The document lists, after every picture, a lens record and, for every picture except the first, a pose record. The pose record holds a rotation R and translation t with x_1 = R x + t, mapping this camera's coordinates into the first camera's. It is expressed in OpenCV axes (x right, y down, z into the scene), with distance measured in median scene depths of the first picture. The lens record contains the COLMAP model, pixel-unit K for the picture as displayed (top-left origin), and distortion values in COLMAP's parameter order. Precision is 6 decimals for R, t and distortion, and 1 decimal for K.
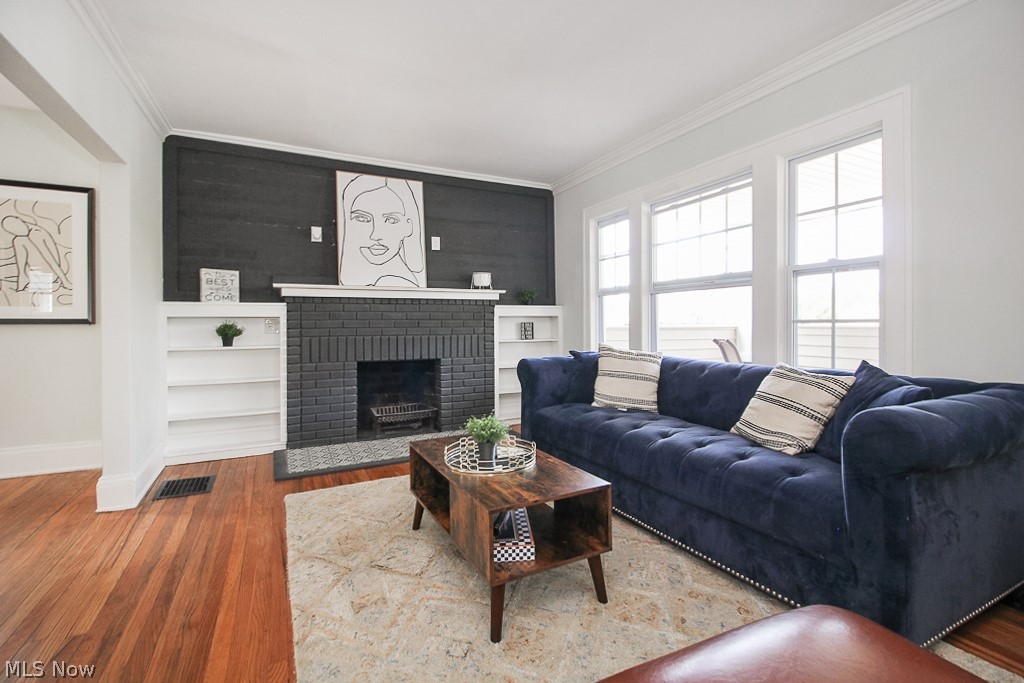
lens RADIAL K [[483.0, 0, 511.3], [0, 483.0, 327.7], [0, 0, 1]] dist [0.014254, -0.008111]
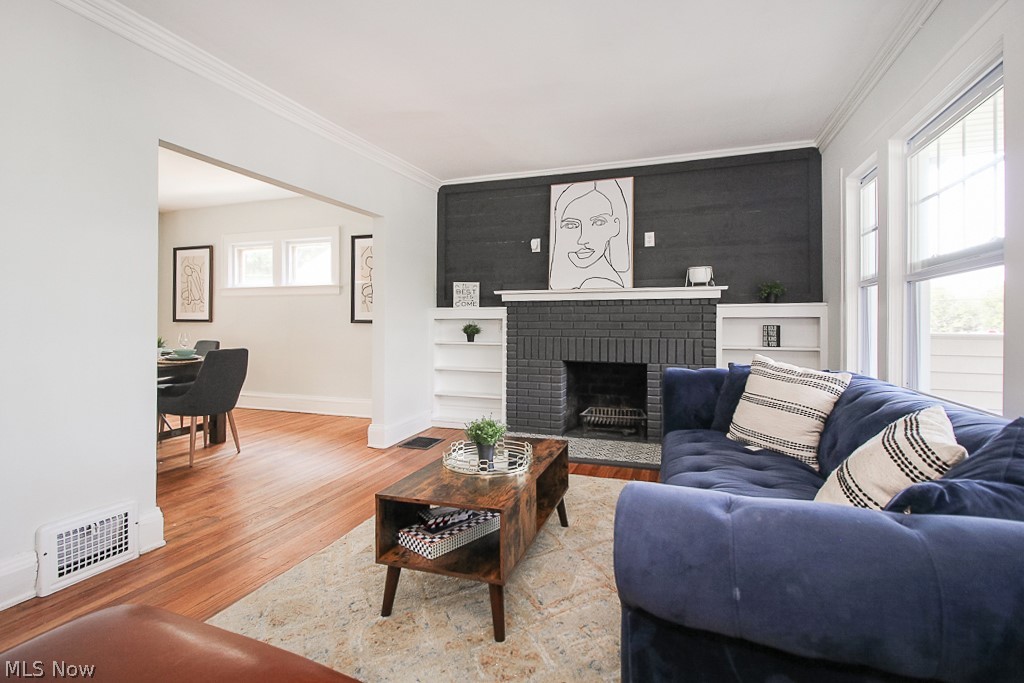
lens RADIAL K [[483.0, 0, 506.8], [0, 483.0, 332.2], [0, 0, 1]] dist [0.014254, -0.008111]
pose [[0.677946, 0.019923, -0.734842, 0.381525], [-0.015740, 0.999797, 0.012585, -0.003982], [0.734943, 0.003035, 0.678122, 0.185766]]
